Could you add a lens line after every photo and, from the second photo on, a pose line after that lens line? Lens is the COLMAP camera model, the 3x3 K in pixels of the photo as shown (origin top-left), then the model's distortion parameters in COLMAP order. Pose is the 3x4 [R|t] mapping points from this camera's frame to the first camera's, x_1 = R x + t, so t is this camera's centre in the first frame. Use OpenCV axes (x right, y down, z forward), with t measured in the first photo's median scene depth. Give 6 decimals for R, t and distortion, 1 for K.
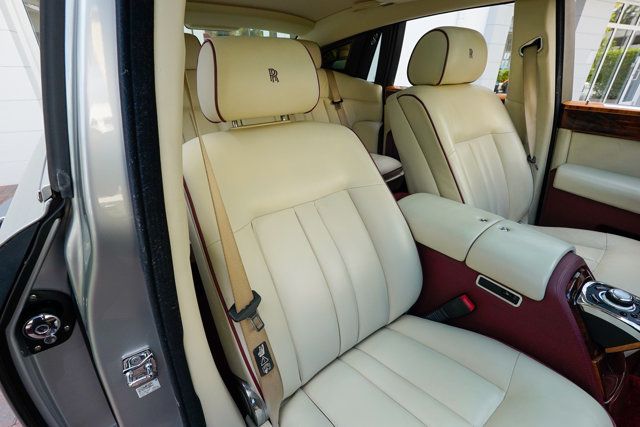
lens RADIAL K [[294.3, 0, 315.5], [0, 294.3, 215.8], [0, 0, 1]] dist [-0.017771, 0.010163]
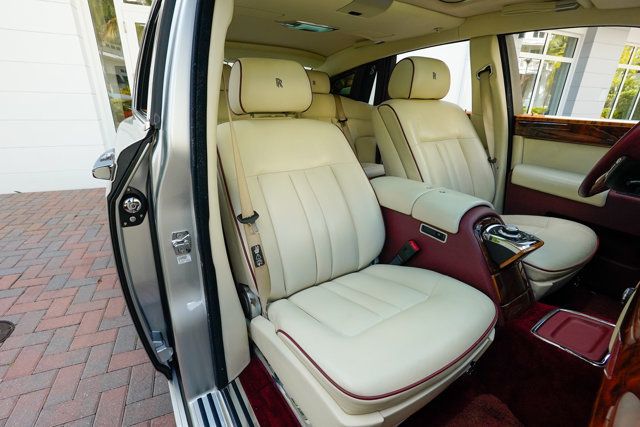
lens RADIAL K [[294.3, 0, 315.5], [0, 294.3, 215.8], [0, 0, 1]] dist [-0.017771, 0.010163]
pose [[0.996835, 0.039117, -0.069216, 0.146370], [-0.046294, 0.993360, -0.105320, 0.293981], [0.064636, 0.108191, 0.992027, -0.340933]]
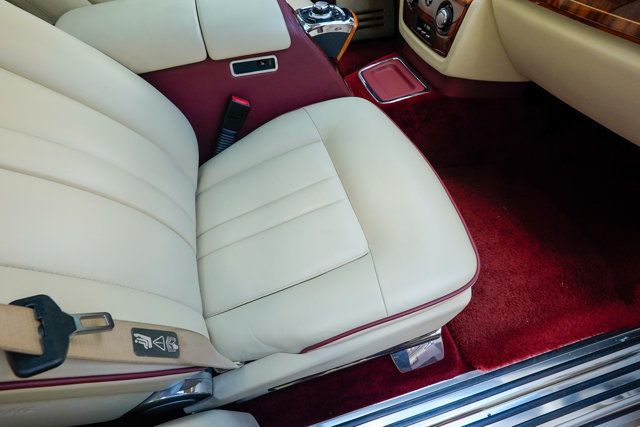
lens RADIAL K [[294.3, 0, 315.5], [0, 294.3, 215.8], [0, 0, 1]] dist [-0.017771, 0.010163]
pose [[0.370154, -0.755963, 0.539913, -0.125324], [0.456972, 0.654187, 0.602674, 0.083112], [-0.808803, 0.023643, 0.587604, 0.277656]]
